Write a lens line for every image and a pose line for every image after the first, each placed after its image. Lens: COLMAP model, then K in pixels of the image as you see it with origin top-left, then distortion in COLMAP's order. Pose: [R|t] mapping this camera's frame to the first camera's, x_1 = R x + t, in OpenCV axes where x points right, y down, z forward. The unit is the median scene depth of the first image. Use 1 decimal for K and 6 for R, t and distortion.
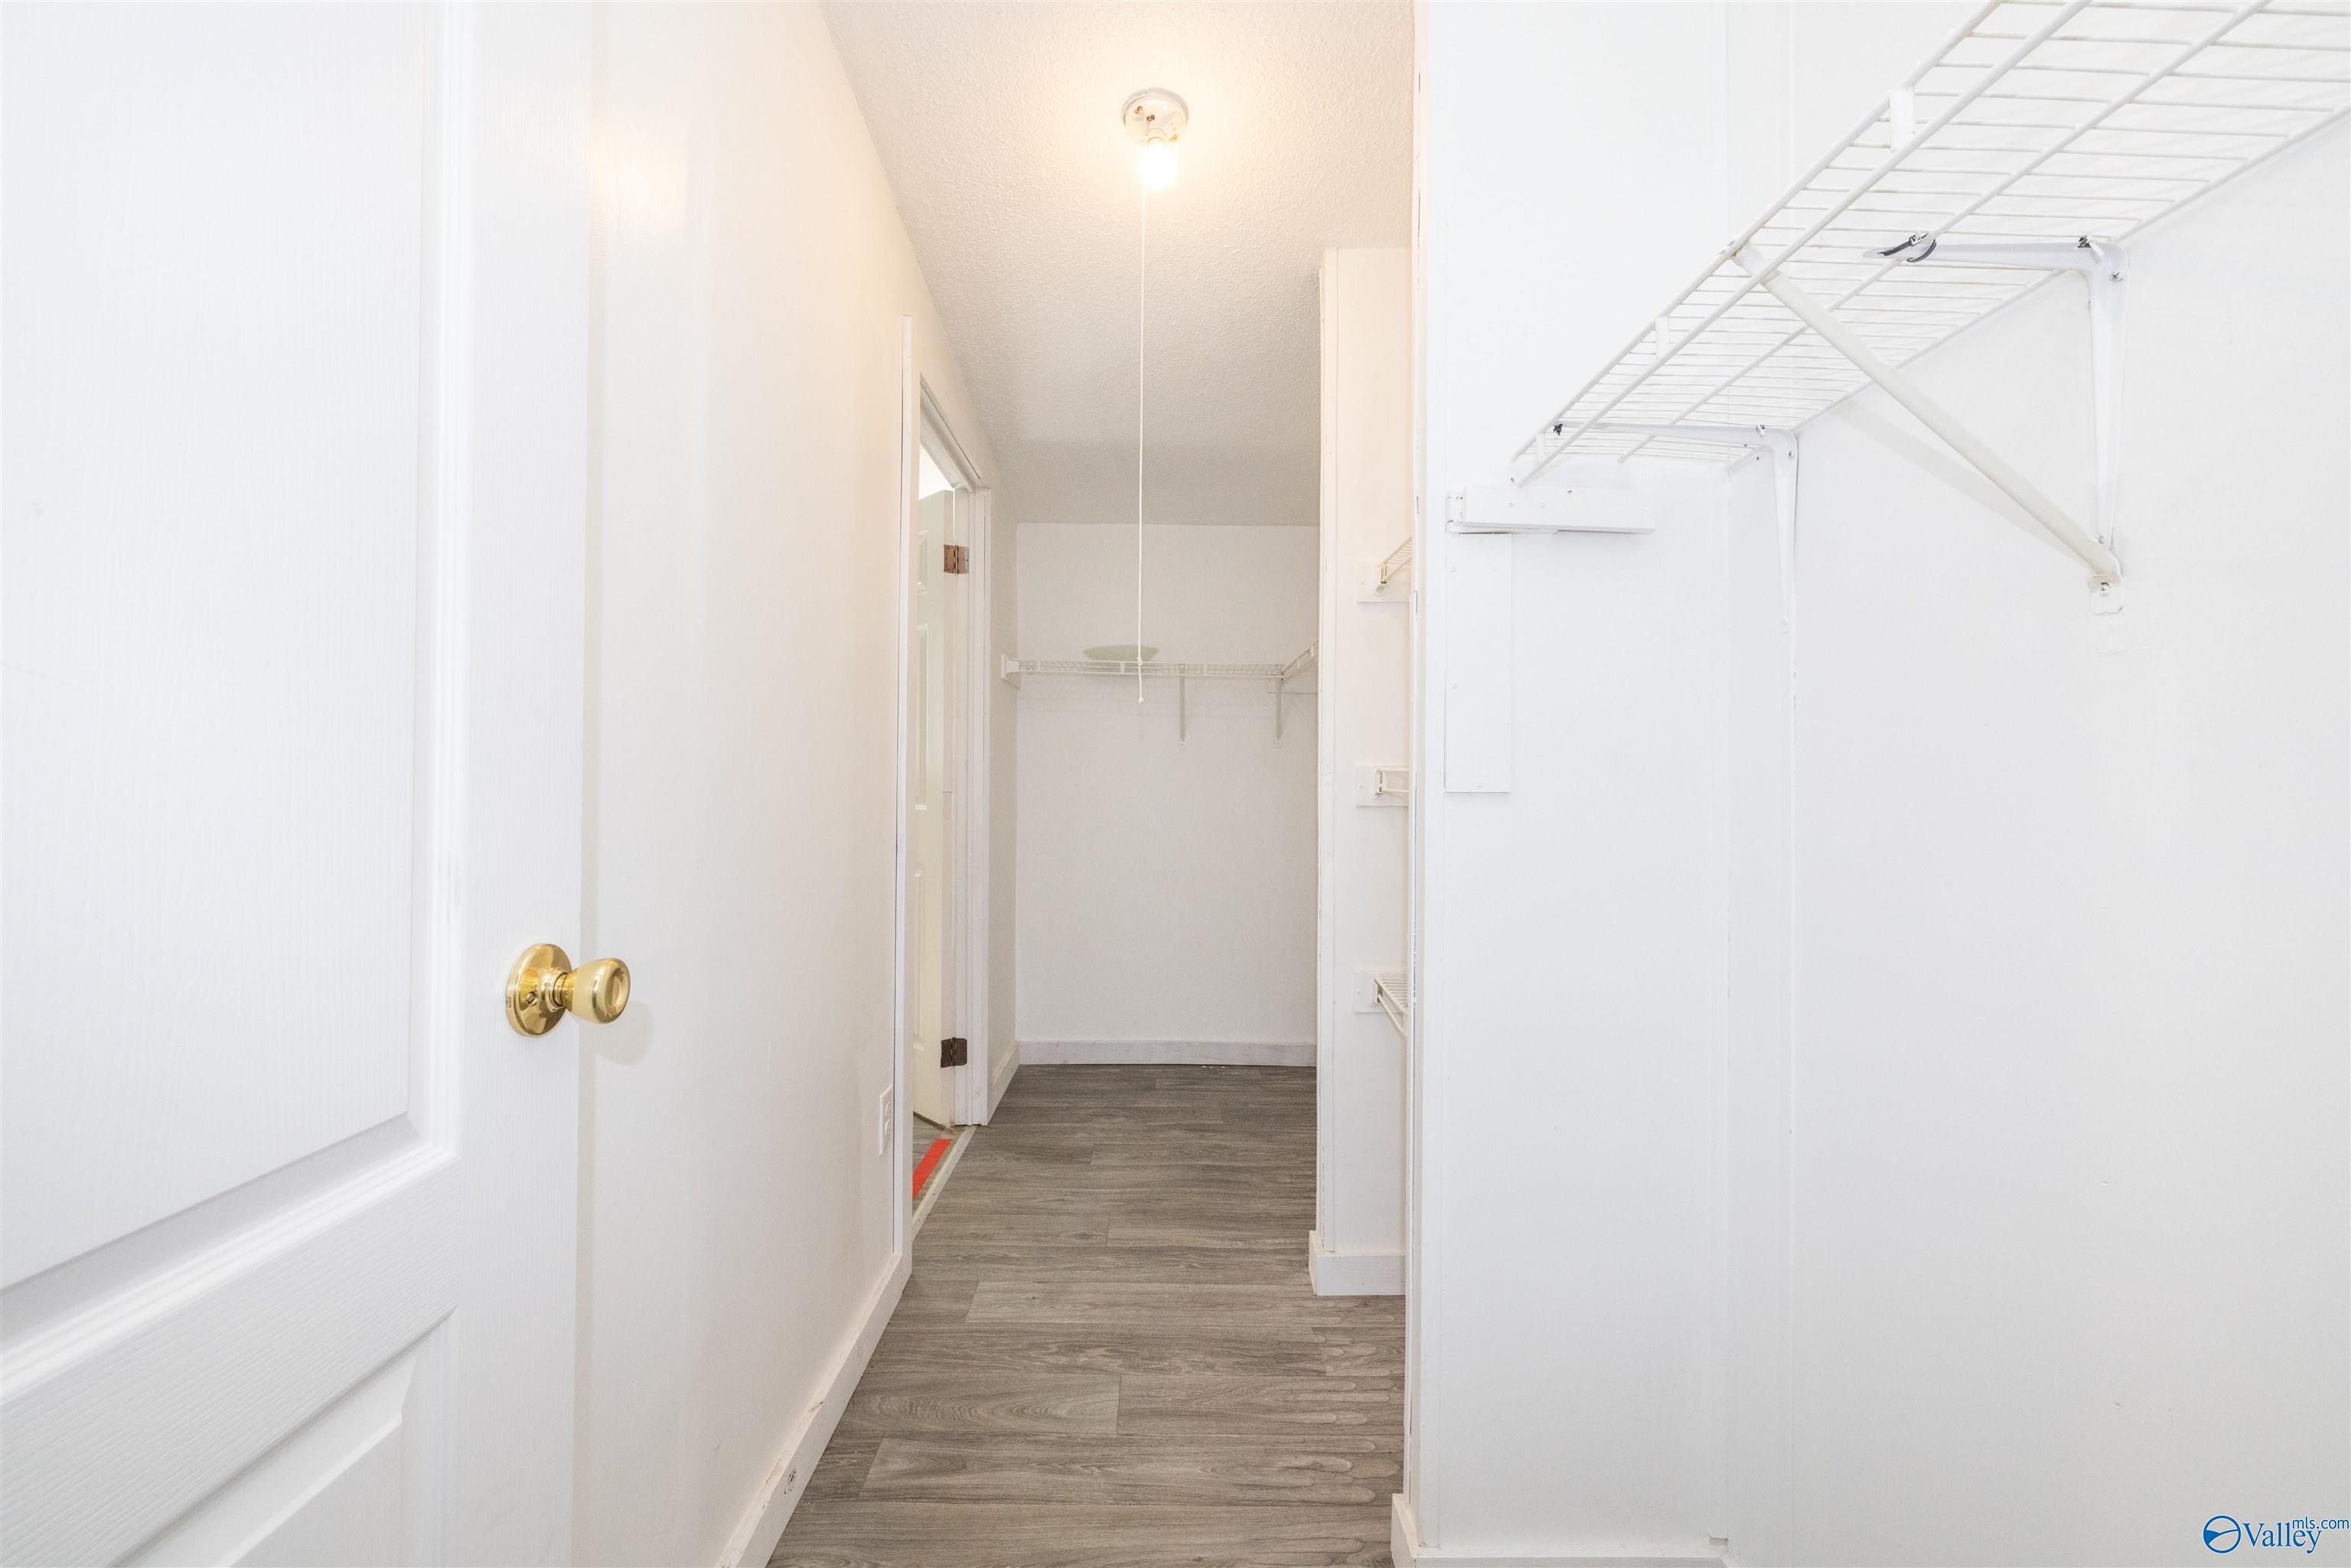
lens RADIAL K [[986.7, 0, 1178.0], [0, 986.7, 771.6], [0, 0, 1]] dist [0.001636, -0.000065]
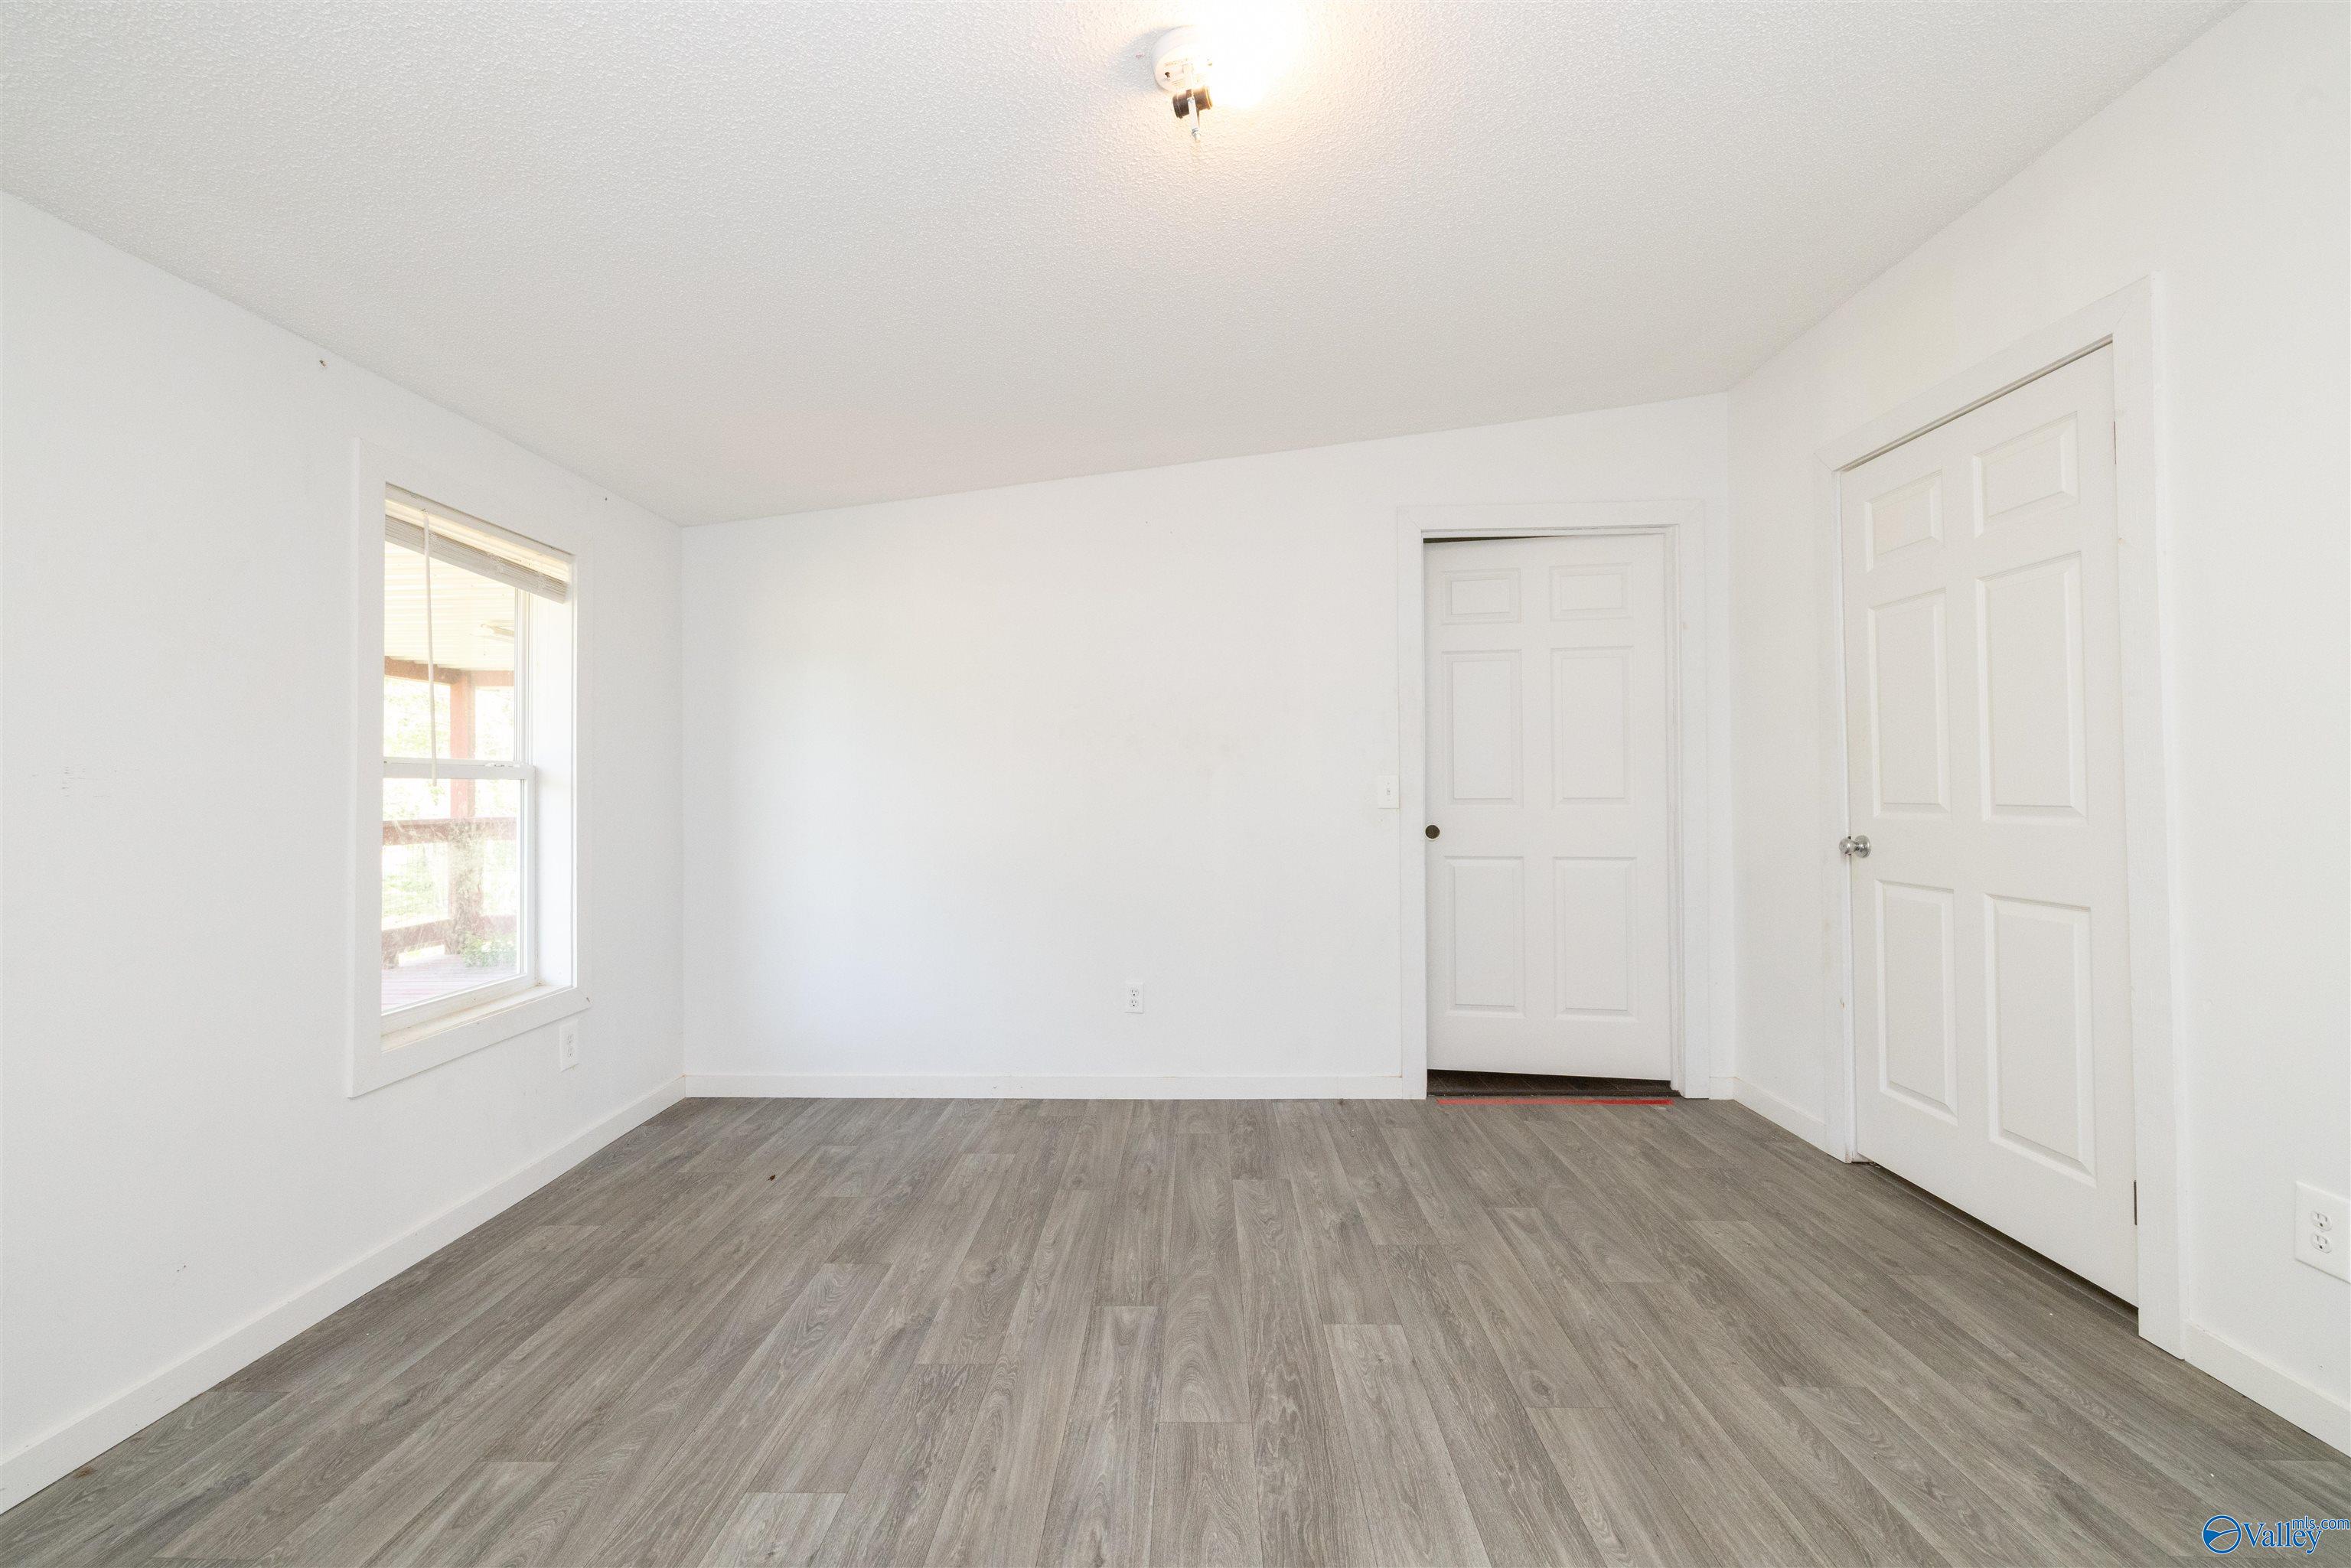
lens RADIAL K [[1003.2, 0, 1174.9], [0, 1003.2, 767.7], [0, 0, 1]] dist [0.001717, 0.000711]
pose [[-0.032234, -0.027361, -0.999106, 0.895181], [0.002655, 0.999619, -0.027461, 0.006343], [0.999477, -0.003537, -0.032149, 0.926177]]
